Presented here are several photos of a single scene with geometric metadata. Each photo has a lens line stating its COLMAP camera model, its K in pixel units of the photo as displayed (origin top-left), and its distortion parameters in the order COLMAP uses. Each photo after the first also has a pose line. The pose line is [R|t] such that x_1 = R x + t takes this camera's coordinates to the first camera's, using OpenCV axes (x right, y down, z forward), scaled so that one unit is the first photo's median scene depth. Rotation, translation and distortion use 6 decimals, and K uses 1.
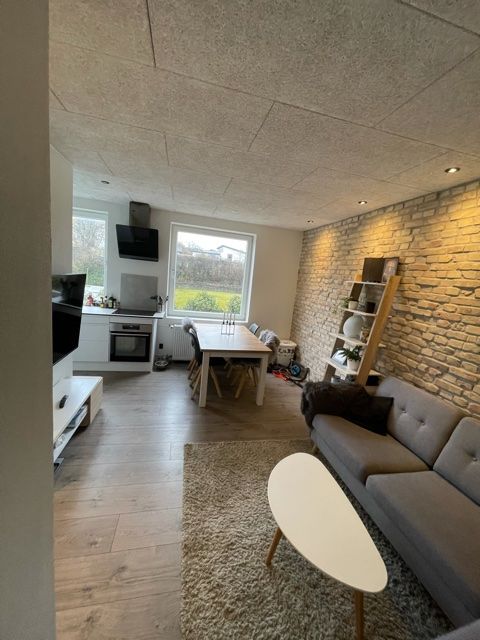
lens RADIAL K [[259.3, 0, 241.7], [0, 259.3, 316.5], [0, 0, 1]] dist [-0.002725, -0.000276]
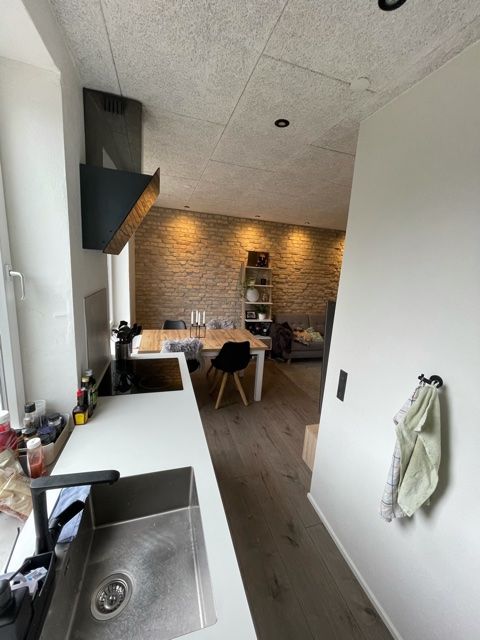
lens RADIAL K [[259.3, 0, 241.7], [0, 259.3, 316.5], [0, 0, 1]] dist [-0.002725, -0.000276]
pose [[-0.073602, -0.291737, 0.953663, -1.407487], [0.083741, 0.951071, 0.297407, -0.393773], [-0.993766, 0.101751, -0.045570, 1.431276]]
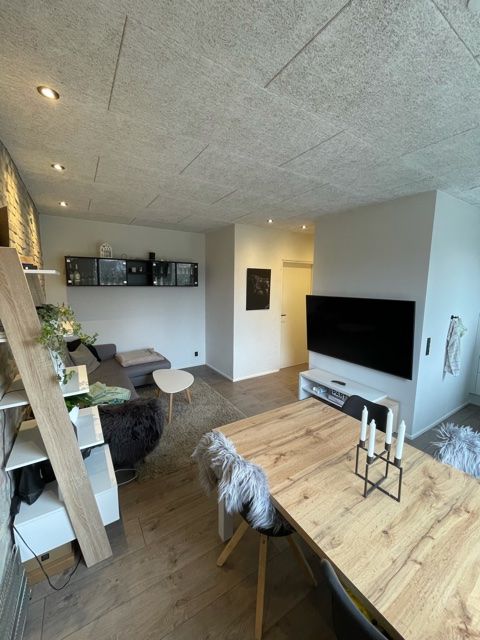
lens RADIAL K [[259.3, 0, 241.7], [0, 259.3, 316.5], [0, 0, 1]] dist [-0.002725, -0.000276]
pose [[-0.933337, -0.067718, -0.352556, 0.336634], [-0.160984, 0.956723, 0.242414, -0.273035], [0.320882, 0.283010, -0.903847, 1.883101]]
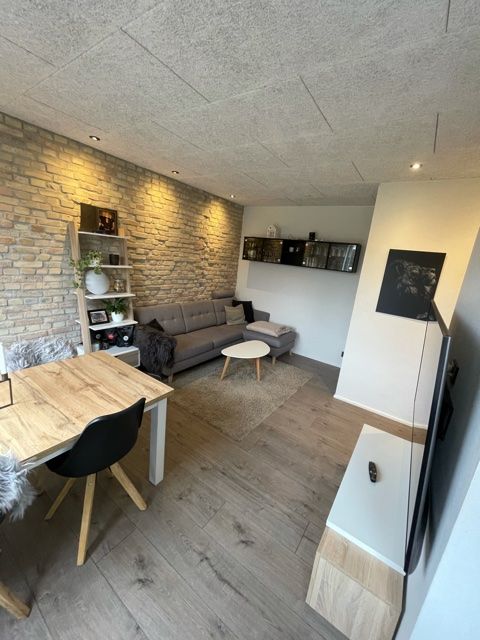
lens RADIAL K [[259.3, 0, 241.7], [0, 259.3, 316.5], [0, 0, 1]] dist [-0.002725, -0.000276]
pose [[-0.657914, -0.338203, 0.672880, -0.727671], [-0.058910, 0.913863, 0.401726, -0.318240], [-0.750785, 0.224662, -0.621167, 1.509789]]
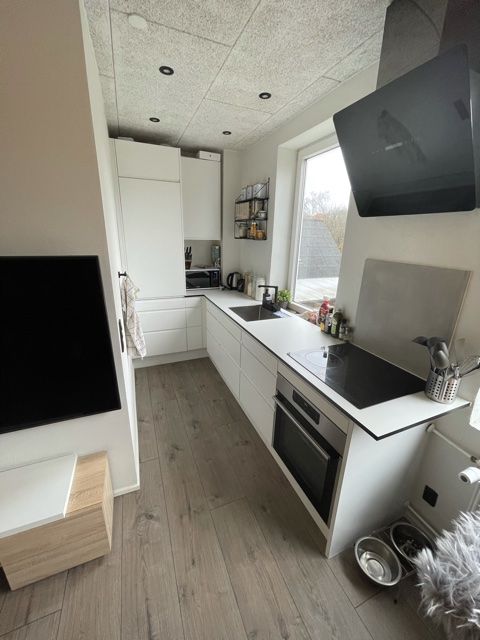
lens RADIAL K [[259.3, 0, 241.7], [0, 259.3, 316.5], [0, 0, 1]] dist [-0.002725, -0.000276]
pose [[0.181383, 0.203778, -0.962068, -0.183135], [-0.165150, 0.970714, 0.174472, -0.208841], [0.969446, 0.127239, 0.209724, 1.306747]]
